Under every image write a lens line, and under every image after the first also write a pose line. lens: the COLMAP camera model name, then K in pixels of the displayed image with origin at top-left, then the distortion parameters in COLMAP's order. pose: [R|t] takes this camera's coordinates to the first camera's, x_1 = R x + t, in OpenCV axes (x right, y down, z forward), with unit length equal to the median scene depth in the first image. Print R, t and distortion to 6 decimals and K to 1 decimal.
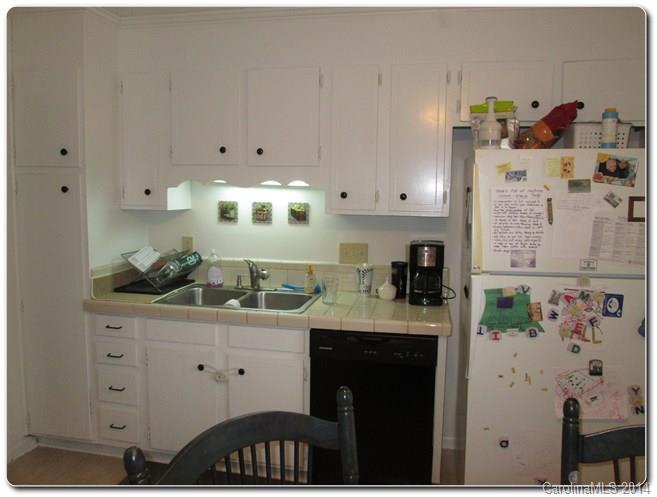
lens RADIAL K [[520.2, 0, 355.9], [0, 520.2, 245.7], [0, 0, 1]] dist [-0.041601, 0.027063]
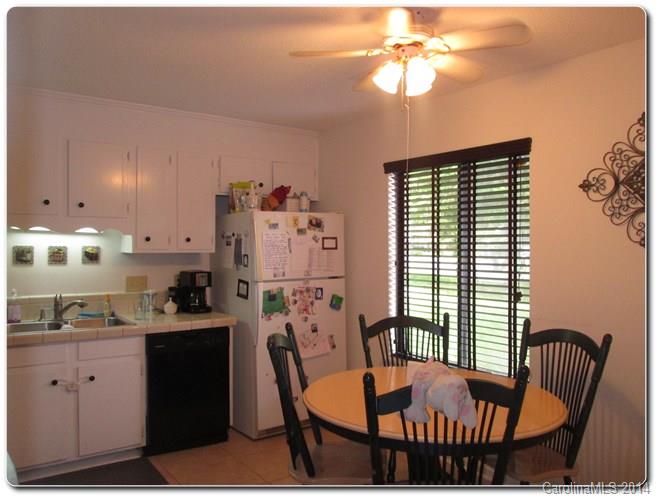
lens RADIAL K [[520.2, 0, 331.6], [0, 520.2, 247.9], [0, 0, 1]] dist [-0.041601, 0.027063]
pose [[0.681133, -0.017313, 0.731955, -0.854950], [0.090005, 0.994118, -0.060241, 0.065250], [-0.726606, 0.106912, 0.678685, -0.353551]]
